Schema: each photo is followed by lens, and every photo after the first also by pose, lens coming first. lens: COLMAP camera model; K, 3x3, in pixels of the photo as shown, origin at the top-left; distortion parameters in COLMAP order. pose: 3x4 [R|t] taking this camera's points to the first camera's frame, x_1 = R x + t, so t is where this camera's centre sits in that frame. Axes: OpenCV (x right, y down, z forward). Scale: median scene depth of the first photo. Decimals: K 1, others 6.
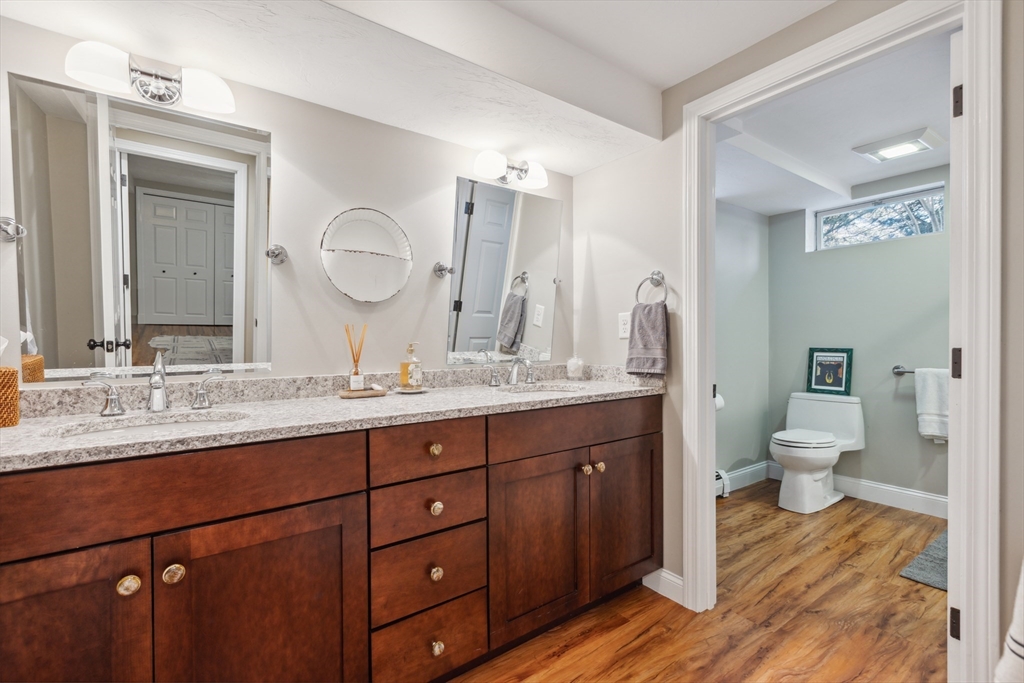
lens RADIAL K [[461.3, 0, 510.6], [0, 461.3, 342.2], [0, 0, 1]] dist [0.001280, 0.000079]
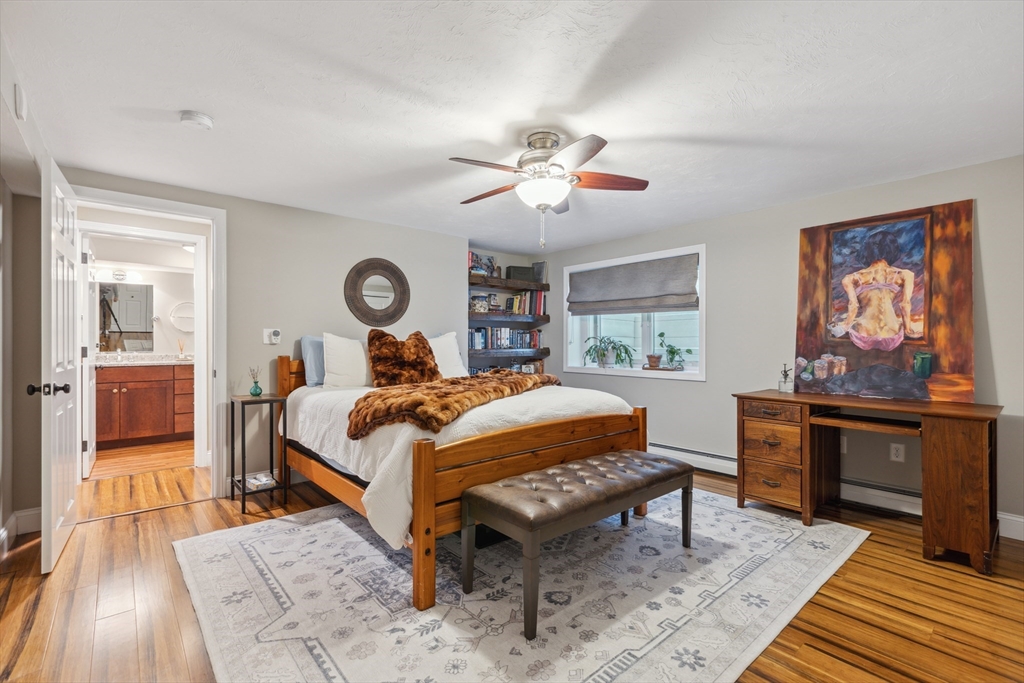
lens RADIAL K [[461.3, 0, 514.1], [0, 461.3, 342.8], [0, 0, 1]] dist [0.001280, 0.000079]
pose [[0.997119, 0.001366, 0.075839, 2.579109], [-0.001627, 0.999993, 0.003375, -0.037893], [-0.075834, -0.003489, 0.997114, -3.578916]]
